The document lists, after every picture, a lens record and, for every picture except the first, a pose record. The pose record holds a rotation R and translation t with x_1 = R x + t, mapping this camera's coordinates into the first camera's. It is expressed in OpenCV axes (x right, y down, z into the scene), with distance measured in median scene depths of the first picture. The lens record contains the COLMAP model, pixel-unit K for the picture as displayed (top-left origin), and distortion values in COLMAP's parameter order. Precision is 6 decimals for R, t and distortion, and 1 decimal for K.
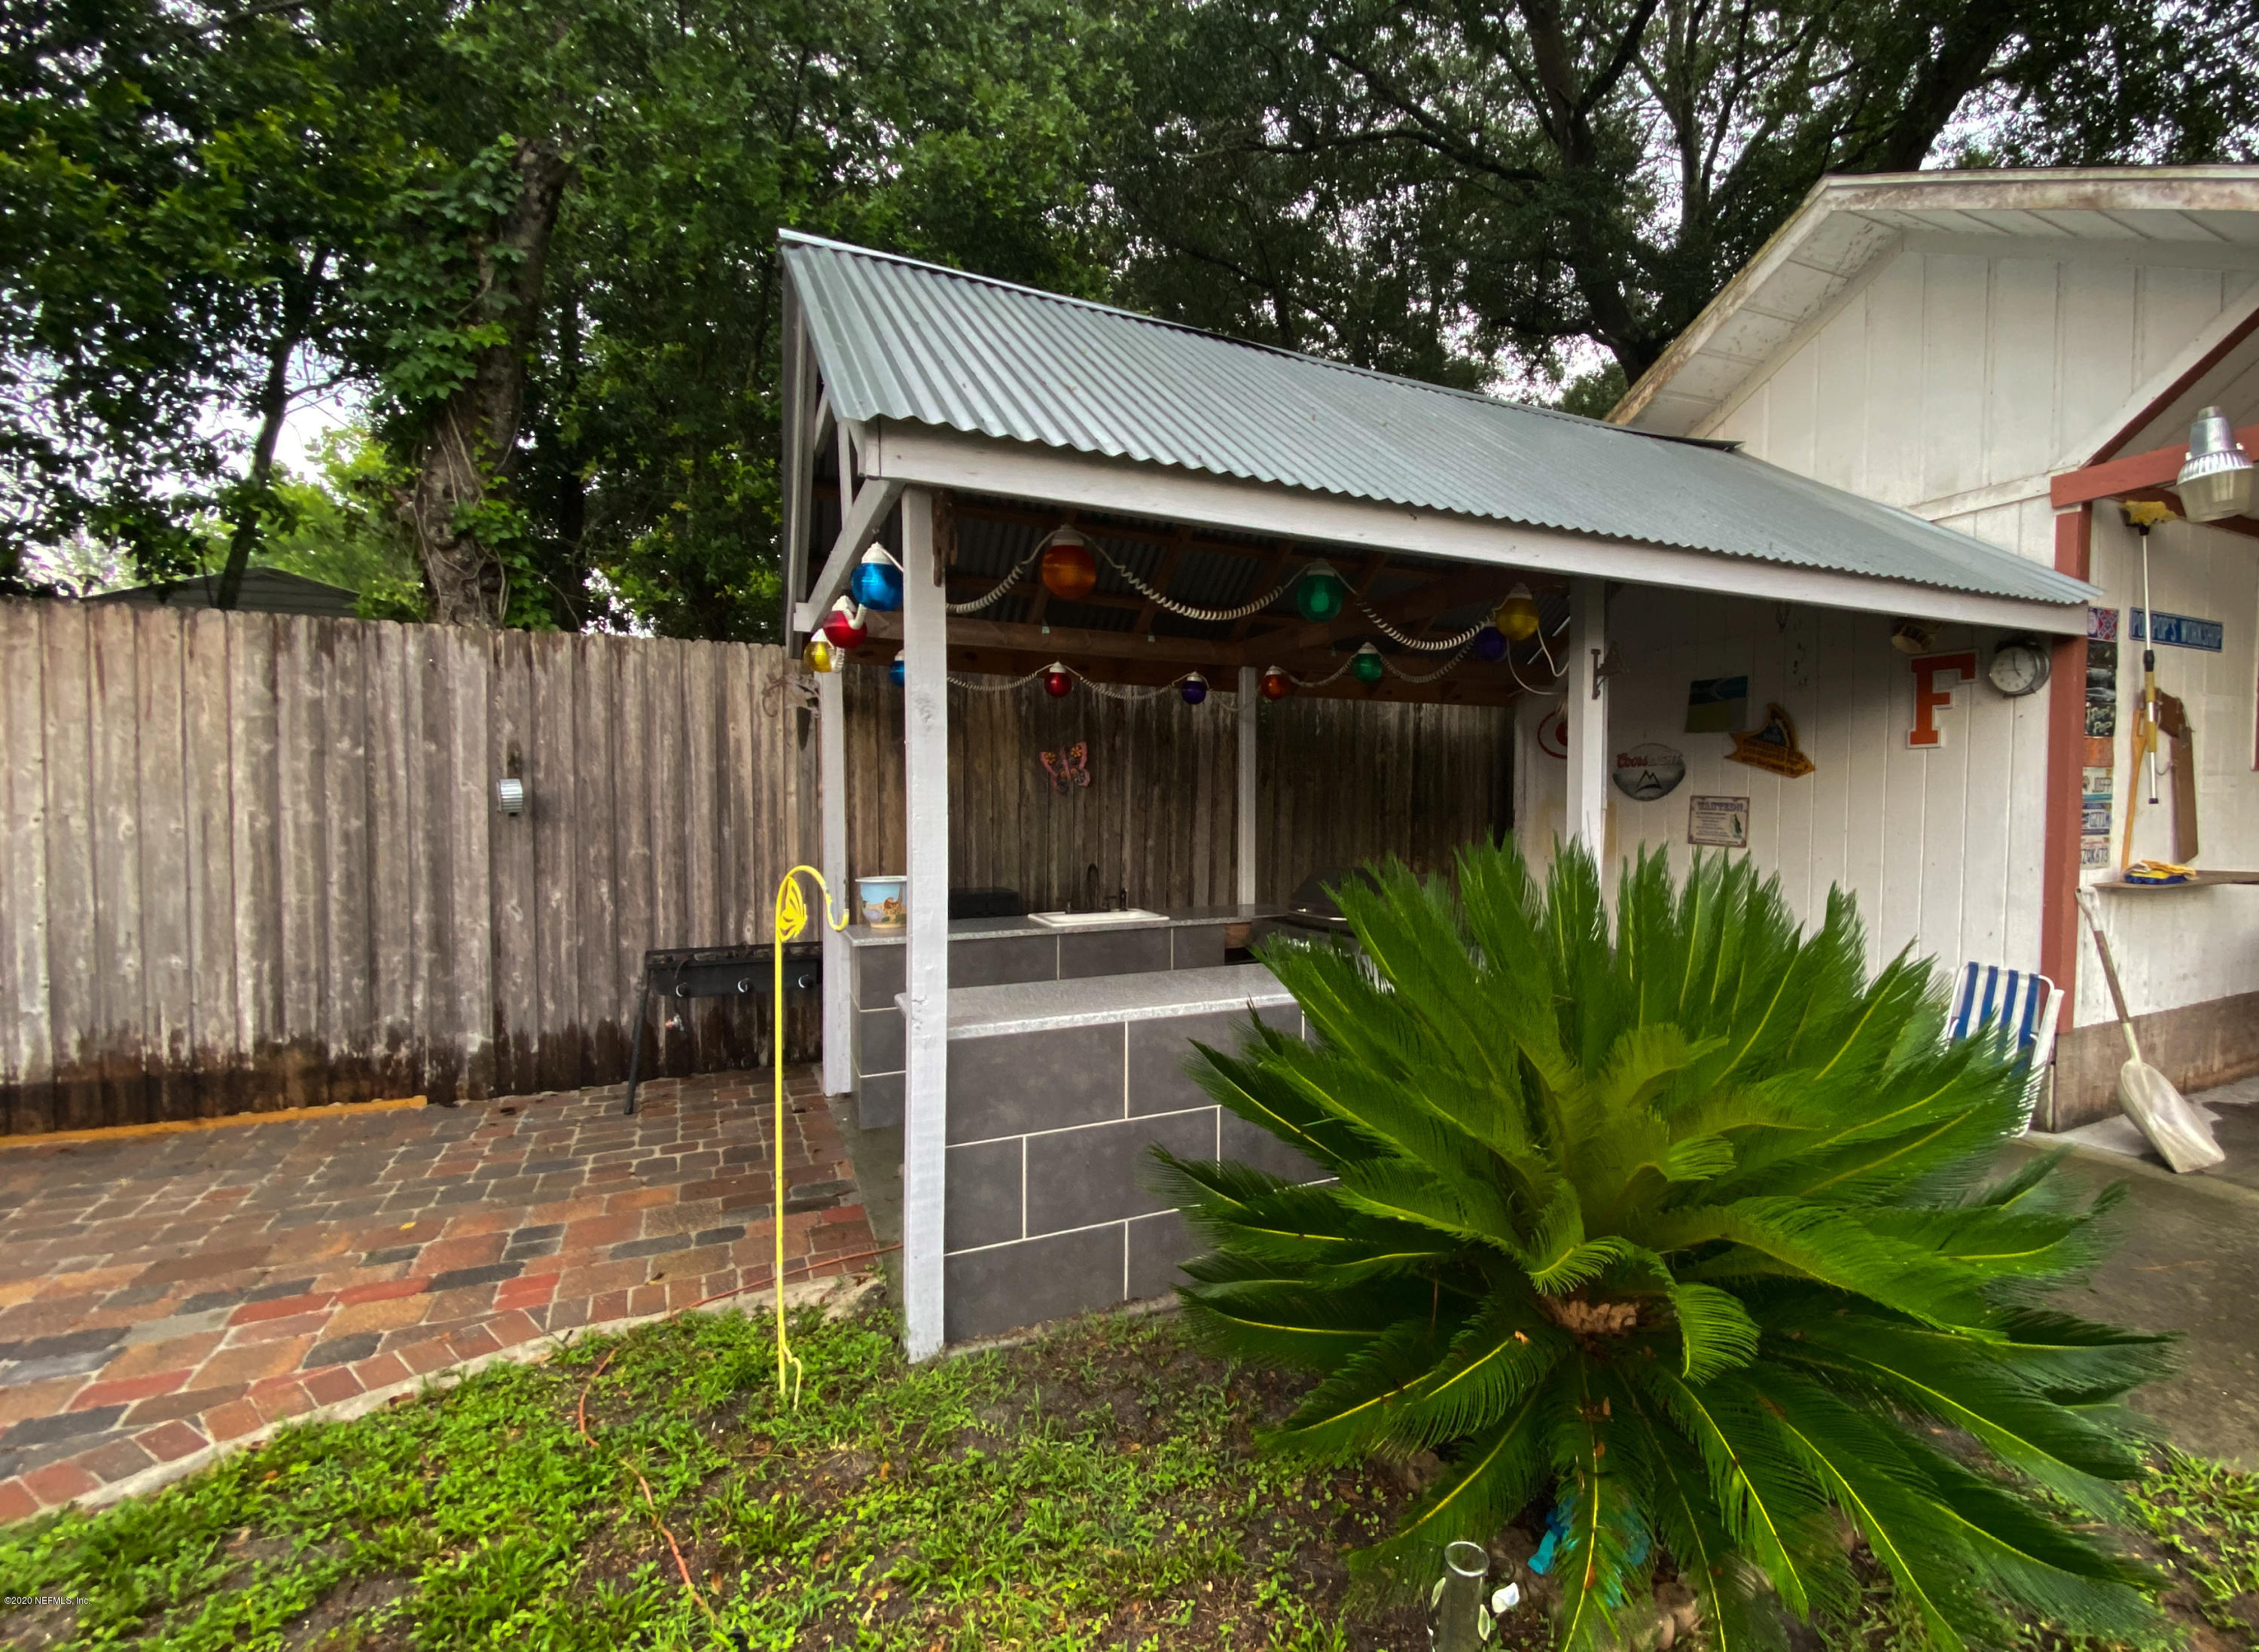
lens RADIAL K [[932.2, 0, 1252.8], [0, 932.2, 842.5], [0, 0, 1]] dist [0.001090, -0.000164]
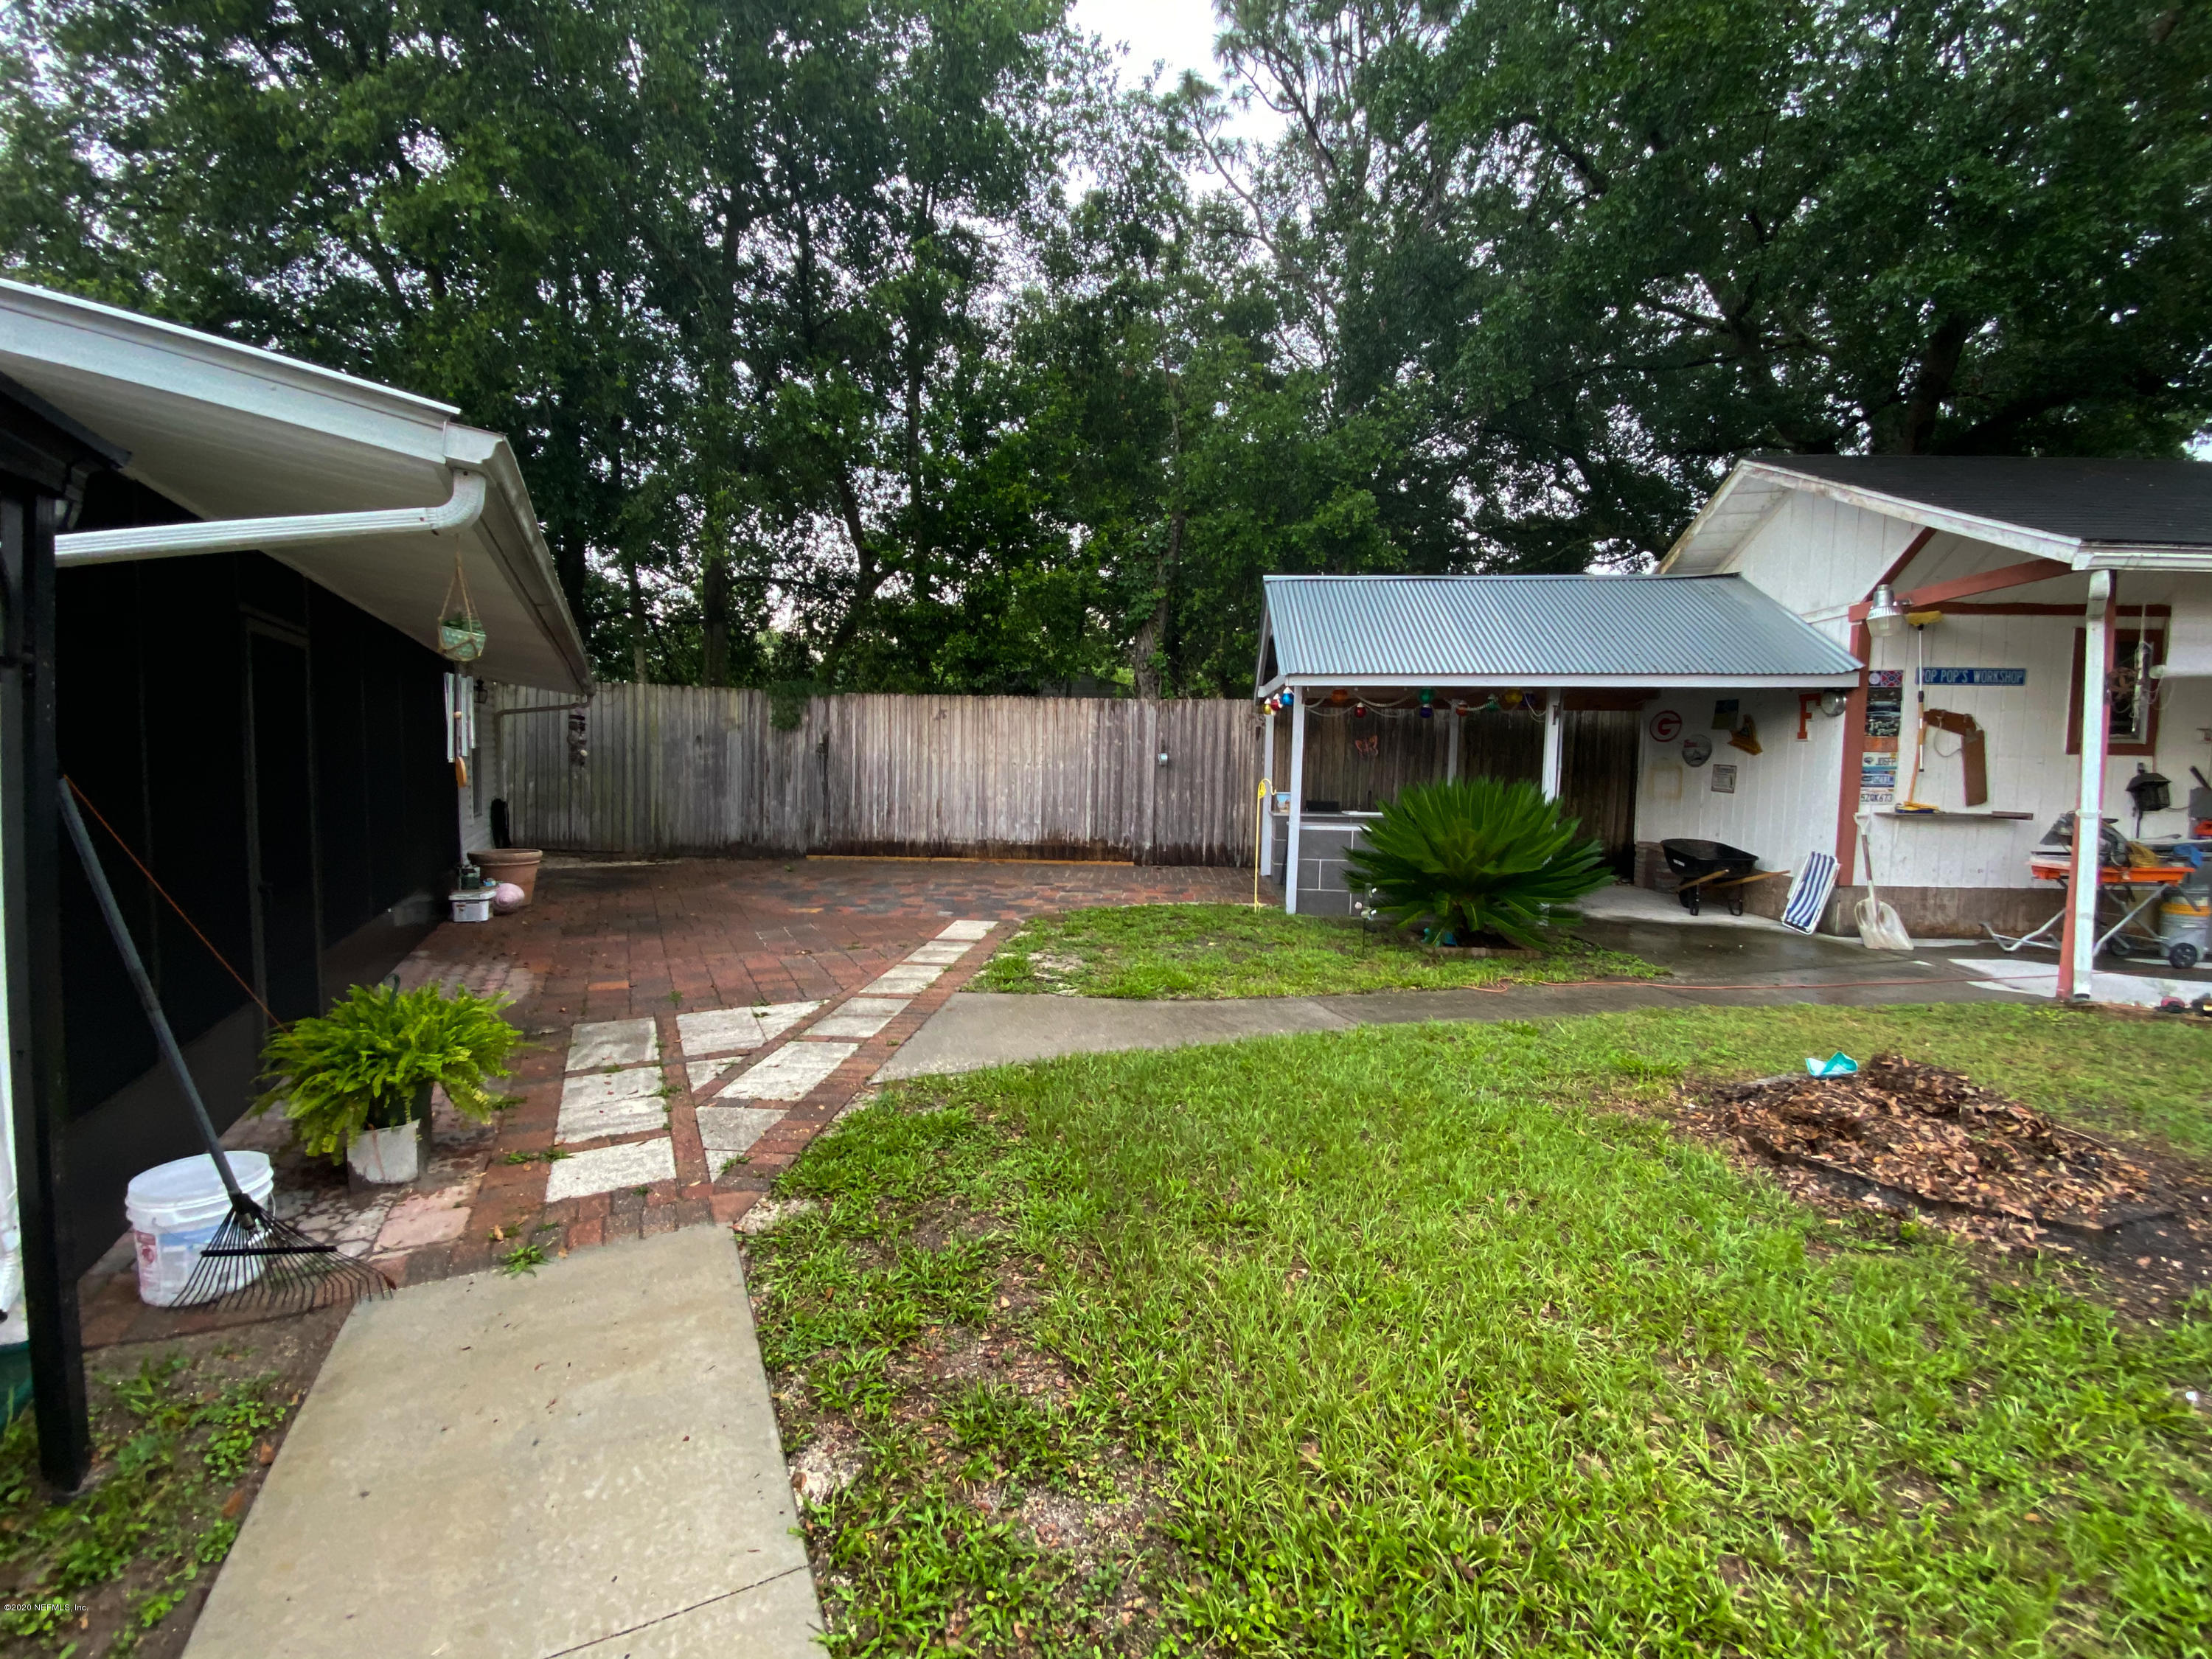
lens RADIAL K [[901.7, 0, 1106.5], [0, 901.7, 818.2], [0, 0, 1]] dist [0.032802, -0.024173]
pose [[0.838202, 0.045960, -0.543420, 0.553419], [-0.036875, 0.998938, 0.027607, 0.059660], [0.544112, -0.003101, 0.839007, -1.376262]]
